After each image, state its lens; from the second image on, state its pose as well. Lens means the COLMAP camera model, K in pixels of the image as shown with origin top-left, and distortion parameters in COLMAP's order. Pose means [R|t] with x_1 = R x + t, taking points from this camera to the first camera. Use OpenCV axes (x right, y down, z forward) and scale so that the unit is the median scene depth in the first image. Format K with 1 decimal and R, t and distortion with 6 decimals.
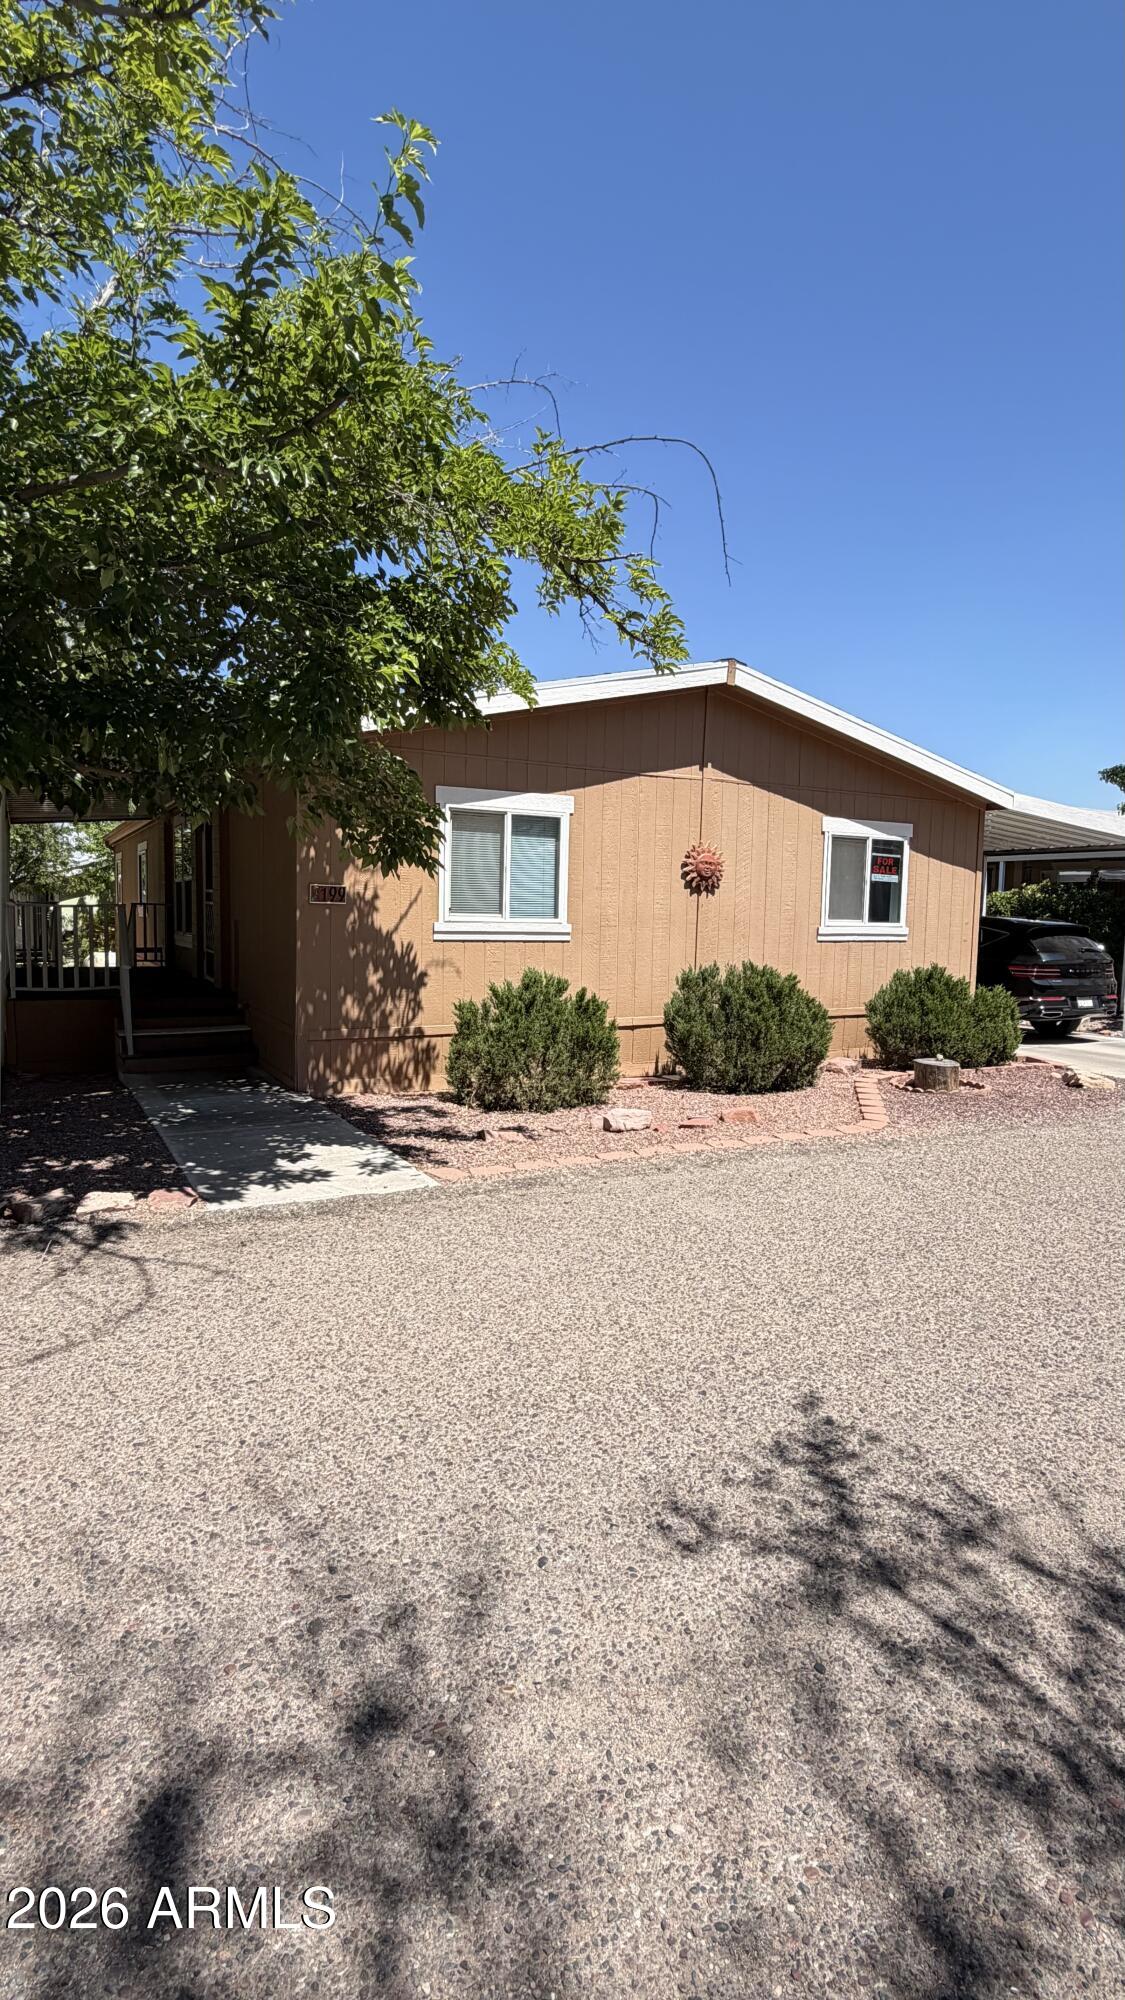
lens RADIAL K [[1010.5, 0, 562.6], [0, 1010.5, 989.0], [0, 0, 1]] dist [-0.000296, 0.001622]
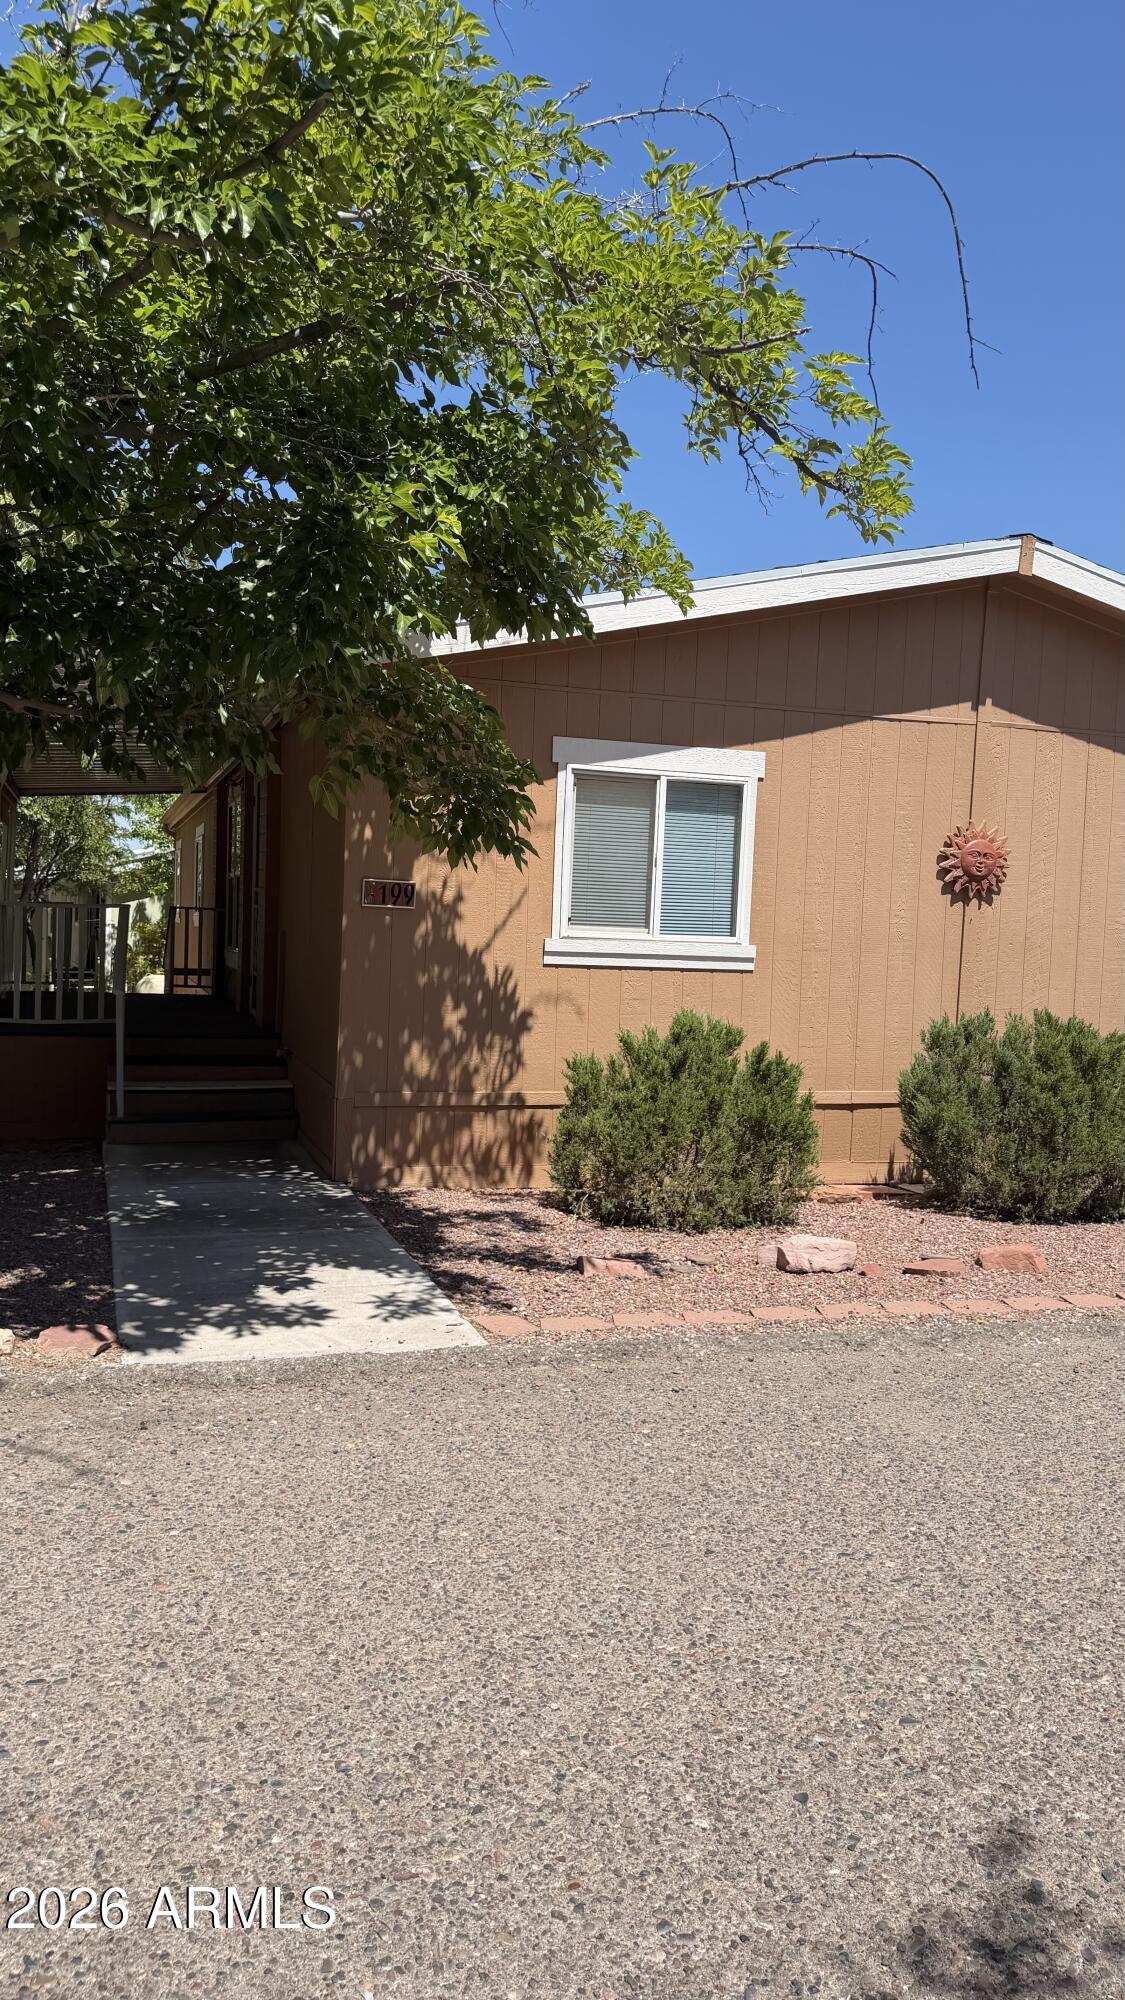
lens RADIAL K [[1409.7, 0, 564.8], [0, 1409.7, 987.5], [0, 0, 1]] dist [0.053586, -0.065151]
pose [[0.982609, 0.025764, -0.183889, 0.082688], [-0.032686, 0.998863, -0.034711, -0.001389], [0.182786, 0.040118, 0.982334, 0.122329]]
